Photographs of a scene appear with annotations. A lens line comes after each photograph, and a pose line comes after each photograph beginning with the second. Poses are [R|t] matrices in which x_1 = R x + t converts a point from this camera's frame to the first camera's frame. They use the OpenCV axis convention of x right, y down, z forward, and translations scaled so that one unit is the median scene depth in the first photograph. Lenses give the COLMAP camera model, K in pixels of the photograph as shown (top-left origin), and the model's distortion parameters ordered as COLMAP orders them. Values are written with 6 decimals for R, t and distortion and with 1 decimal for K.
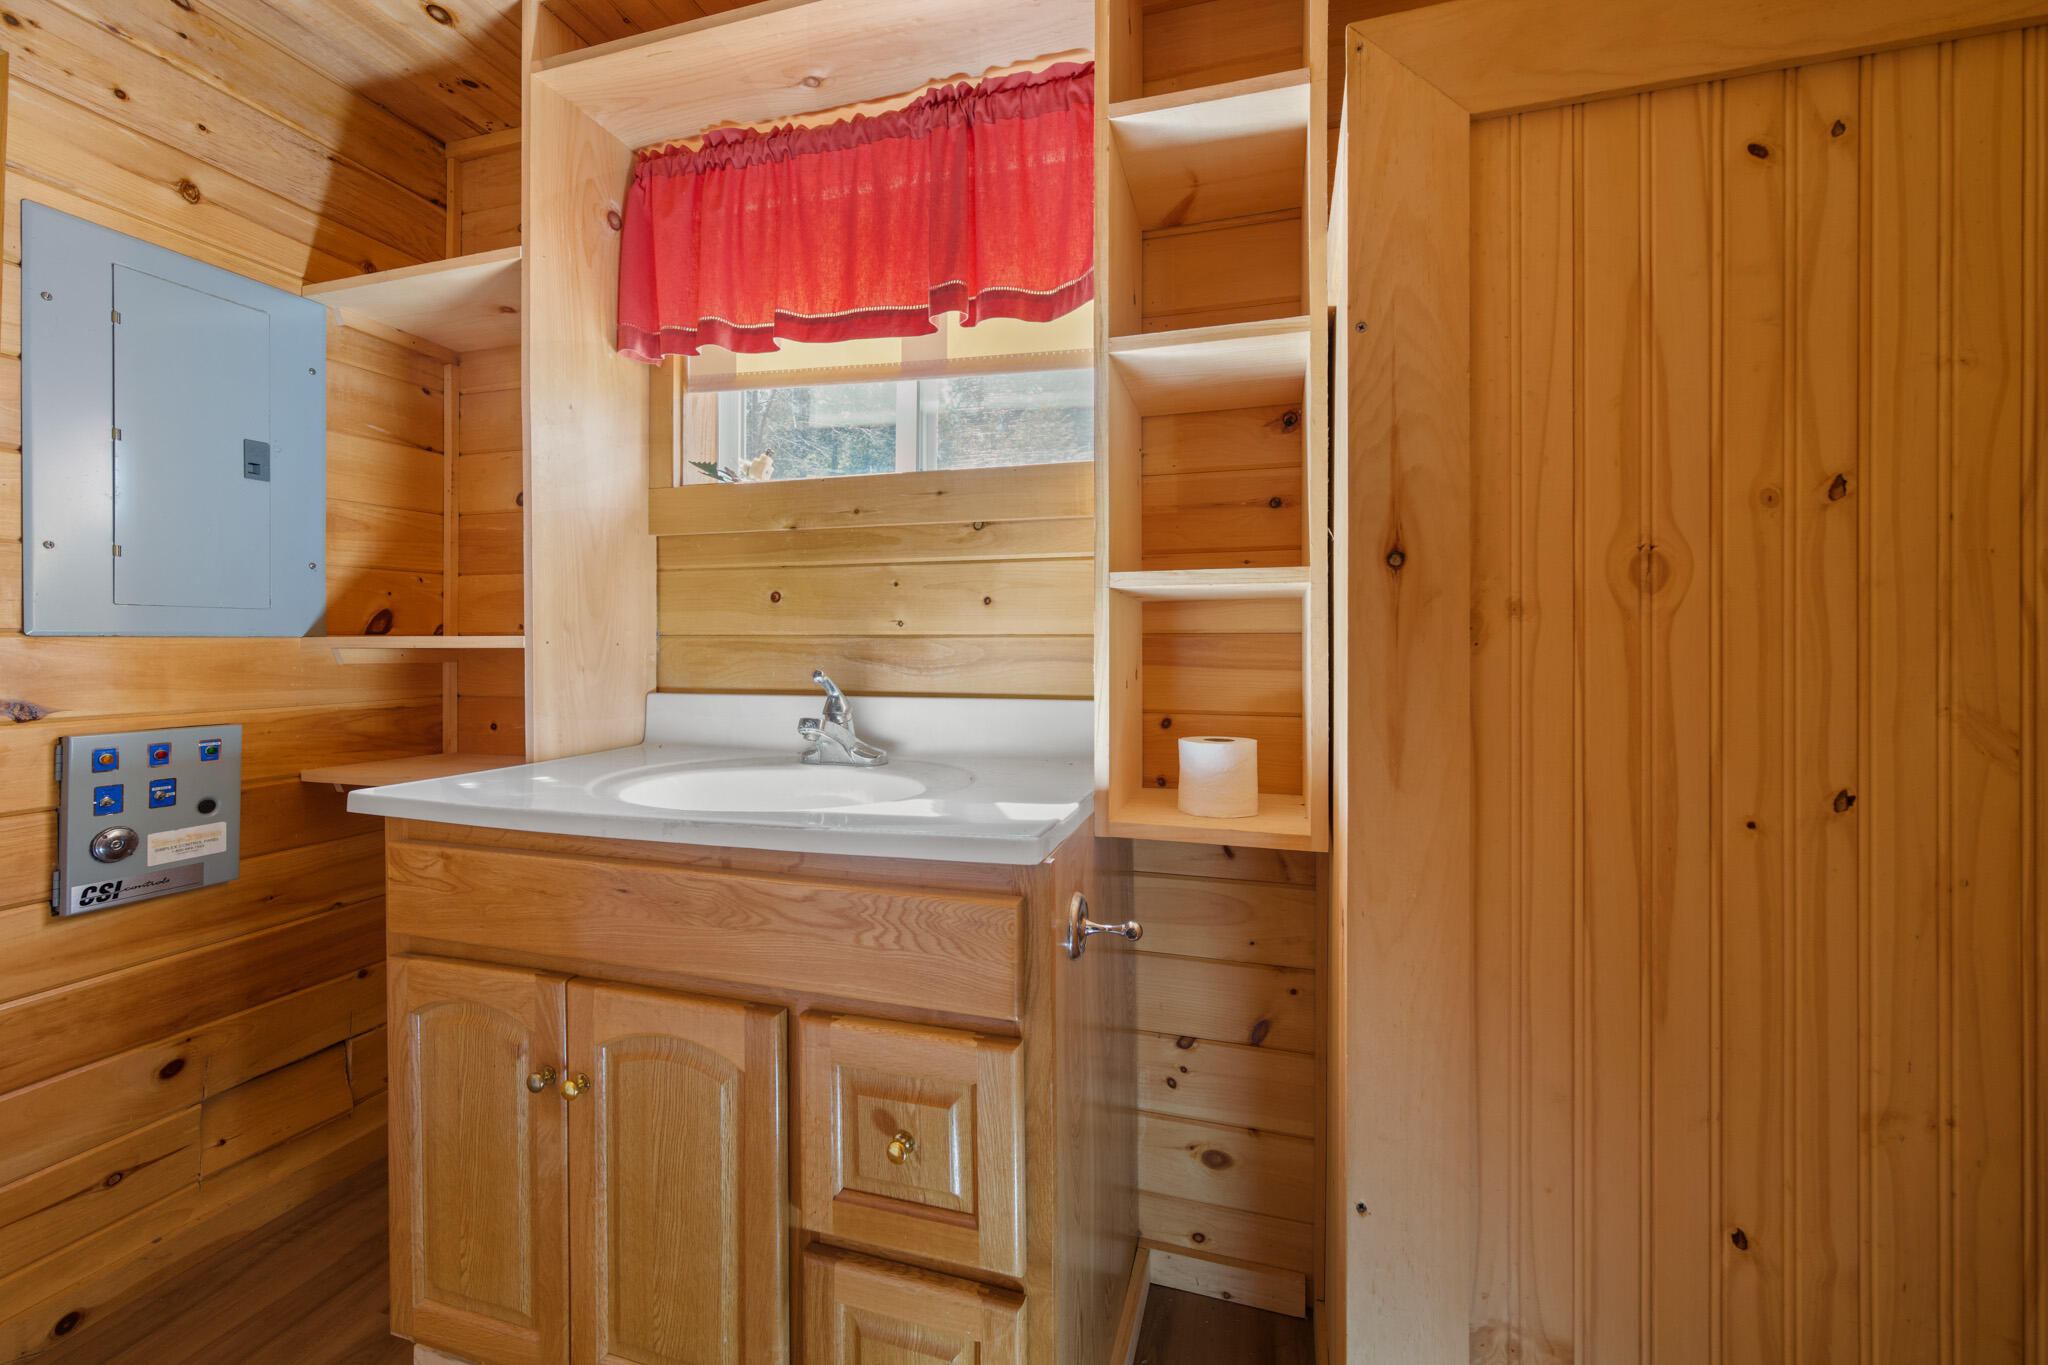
lens RADIAL K [[822.7, 0, 1031.1], [0, 822.7, 639.9], [0, 0, 1]] dist [-0.000409, 0.000264]
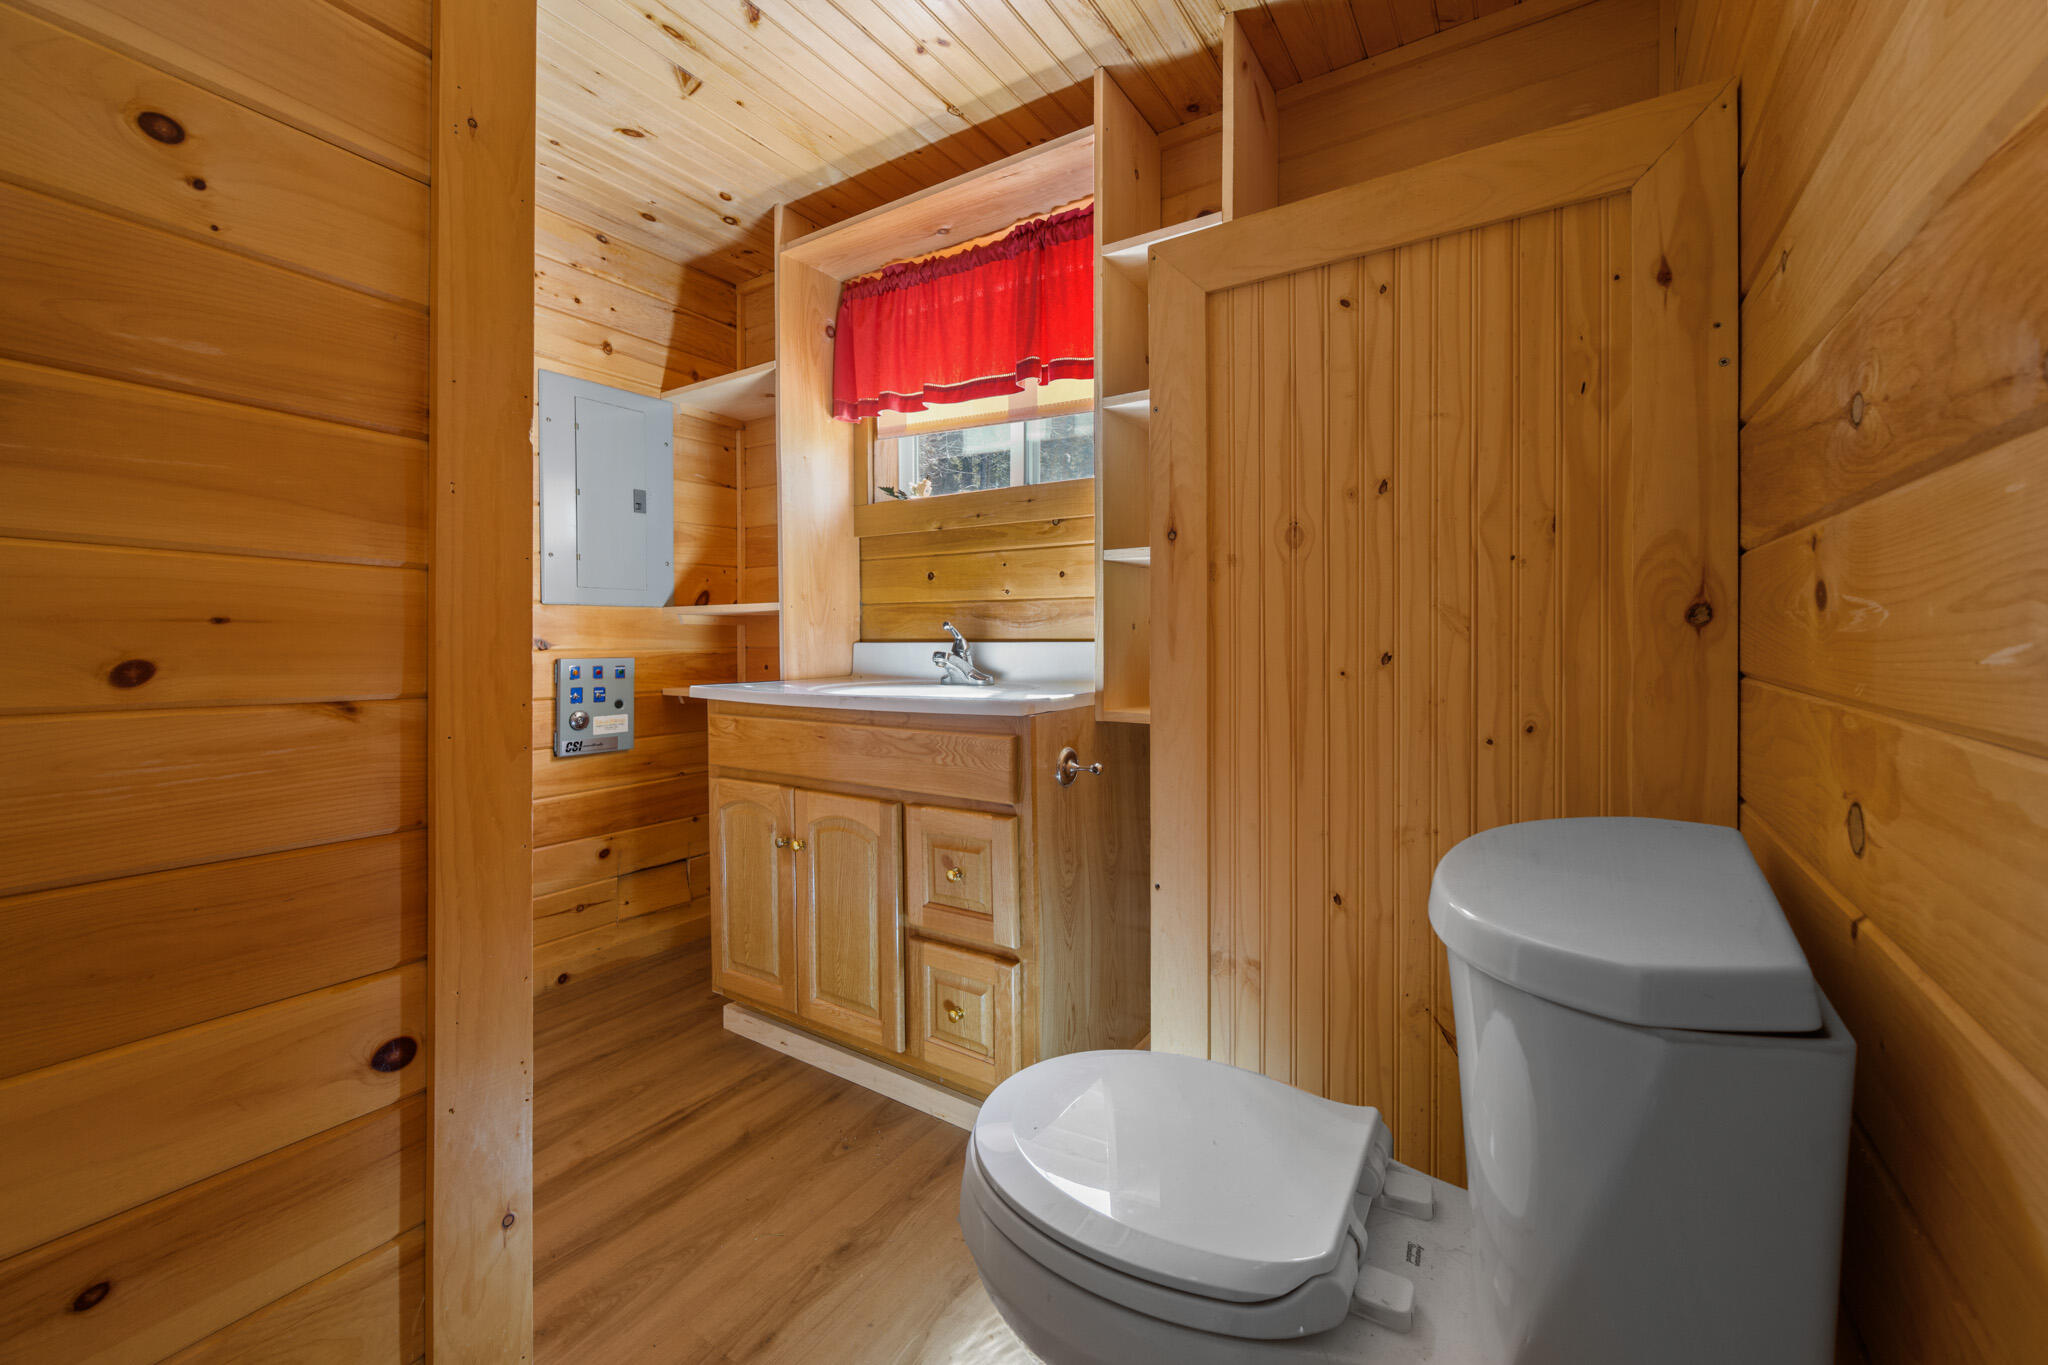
lens RADIAL K [[822.7, 0, 1031.1], [0, 822.7, 639.9], [0, 0, 1]] dist [-0.000409, 0.000264]
pose [[0.959604, -0.002392, -0.281345, 0.316440], [0.005176, 0.999945, 0.009153, 0.056760], [0.281308, -0.010240, 0.959563, -0.415104]]
